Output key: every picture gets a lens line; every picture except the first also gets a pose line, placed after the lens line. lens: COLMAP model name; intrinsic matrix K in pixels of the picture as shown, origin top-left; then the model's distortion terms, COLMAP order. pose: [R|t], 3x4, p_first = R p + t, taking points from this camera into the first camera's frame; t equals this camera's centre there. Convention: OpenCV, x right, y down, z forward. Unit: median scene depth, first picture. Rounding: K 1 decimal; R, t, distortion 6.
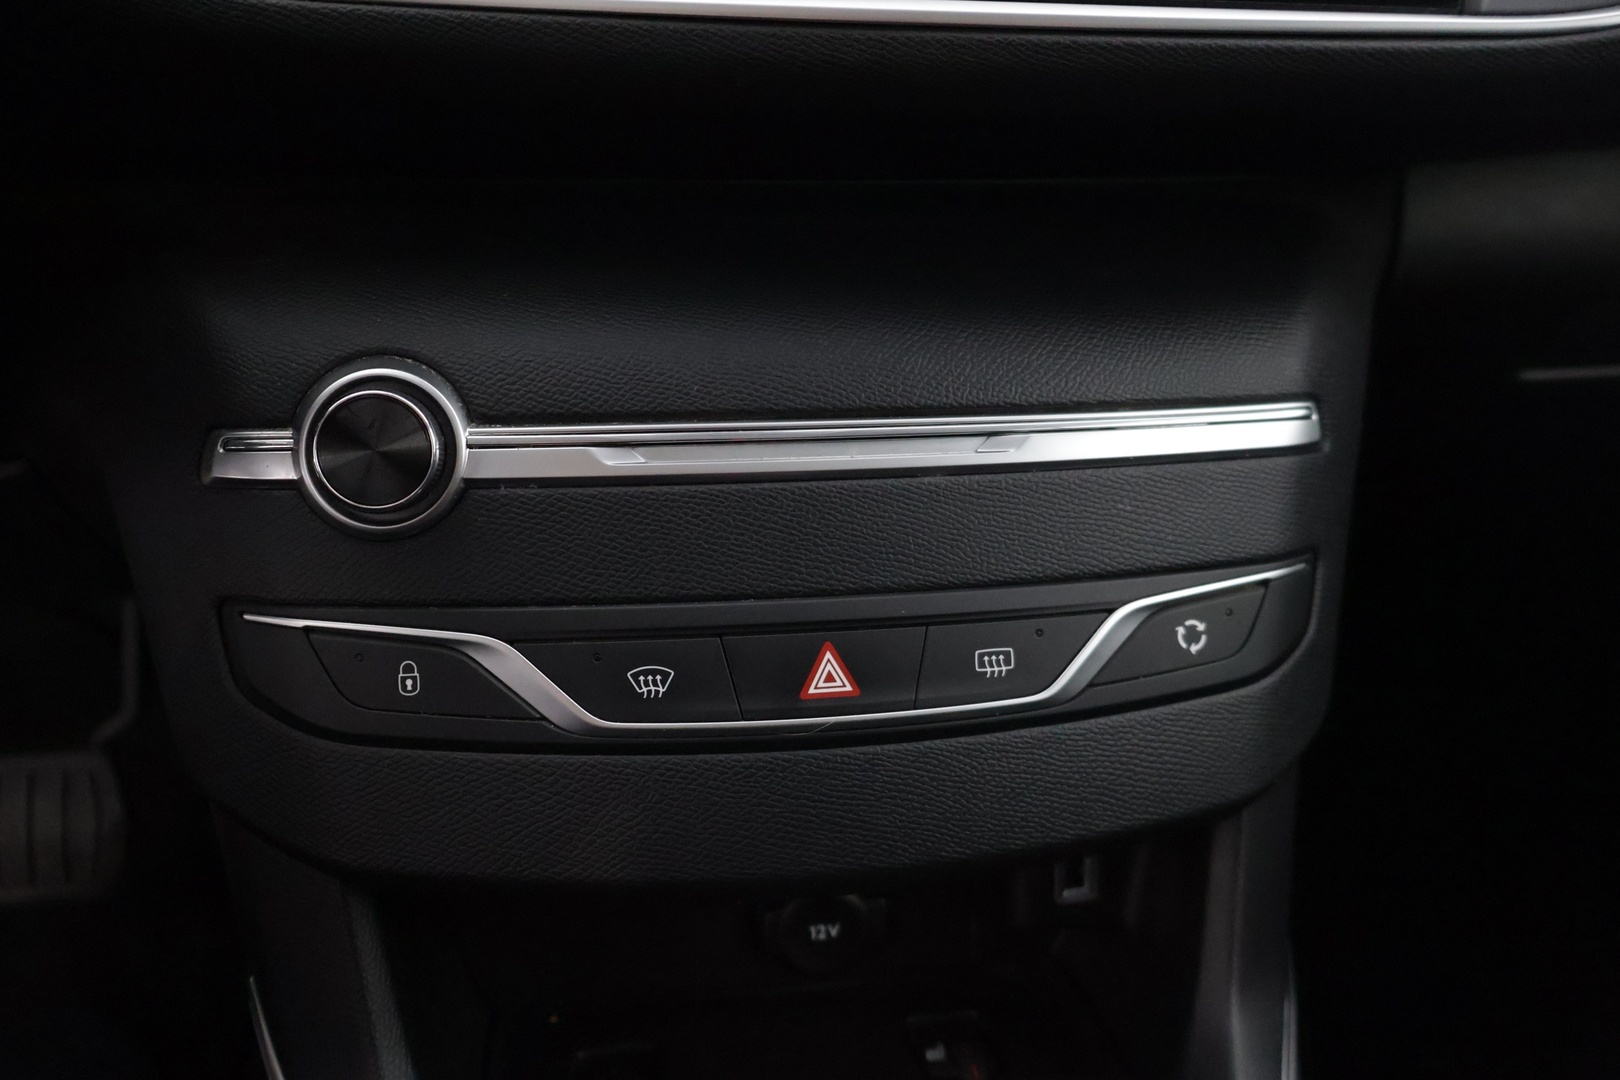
lens RADIAL K [[1559.8, 0, 810.0], [0, 1559.8, 540.0], [0, 0, 1]] dist [0.001524, 0.000533]
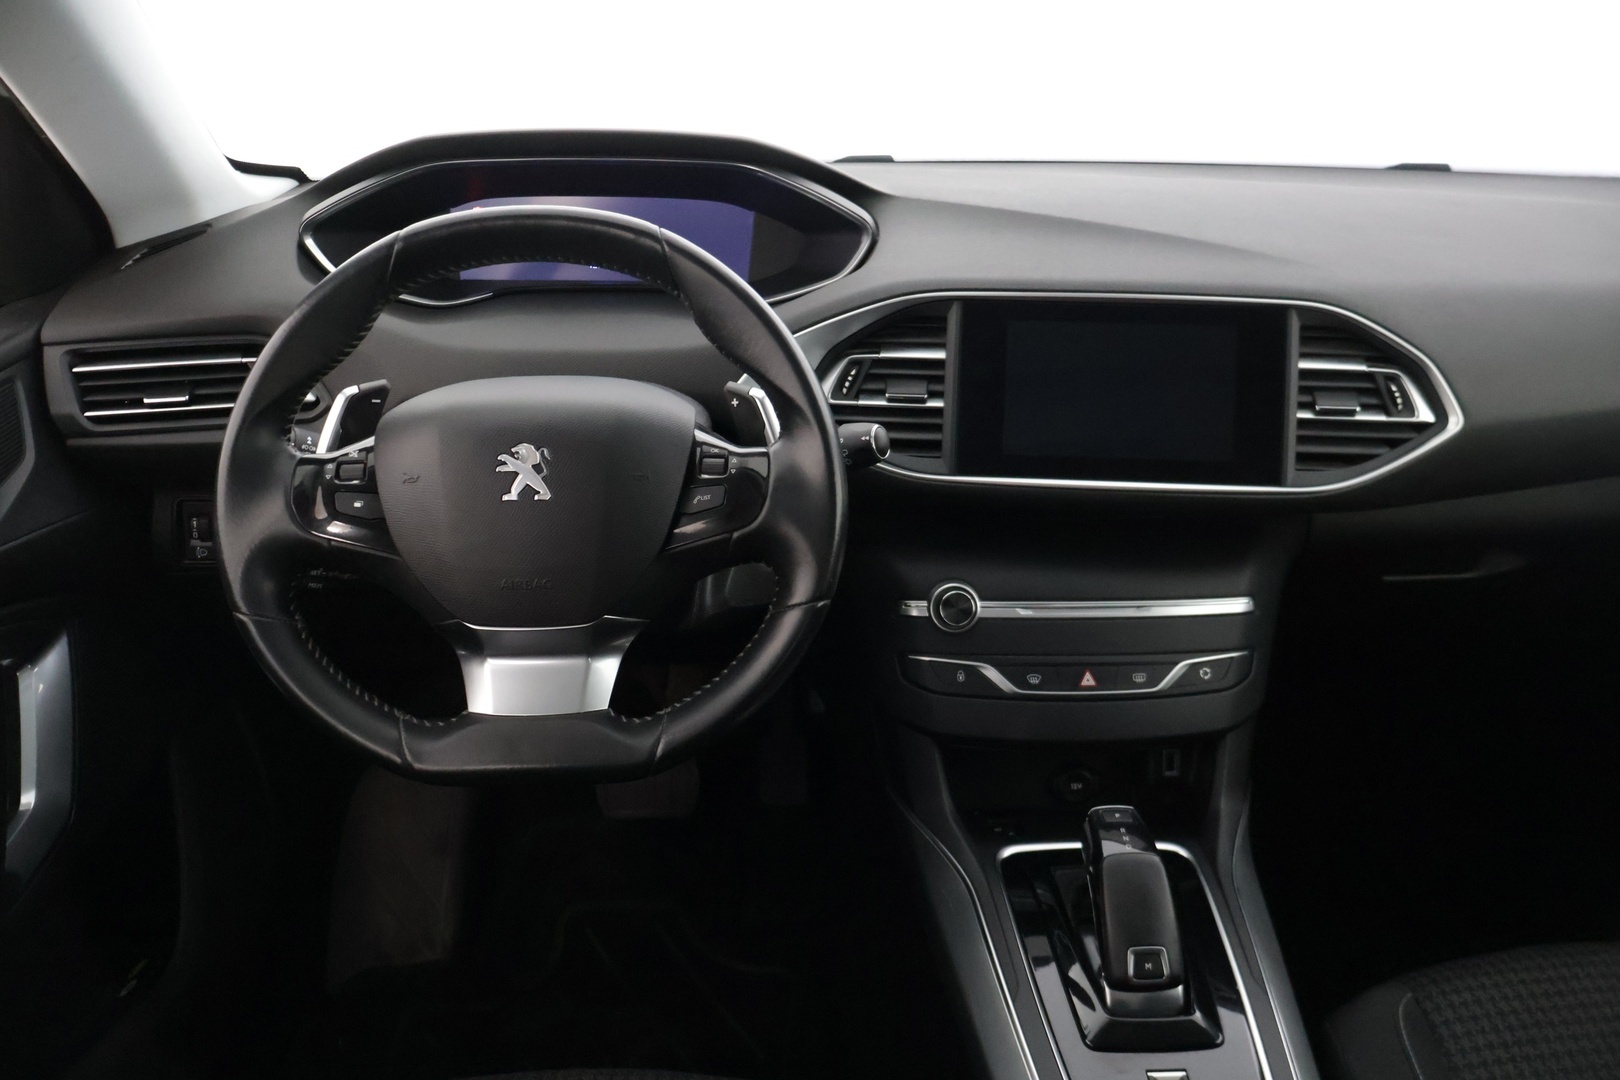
lens RADIAL K [[1355.0, 0, 810.0], [0, 1355.0, 540.0], [0, 0, 1]] dist [-0.012449, -0.006195]
pose [[0.990834, 0.016610, -0.134061, -0.190103], [-0.028912, 0.995491, -0.090345, 0.068715], [0.131956, 0.093393, 0.986846, -1.916240]]
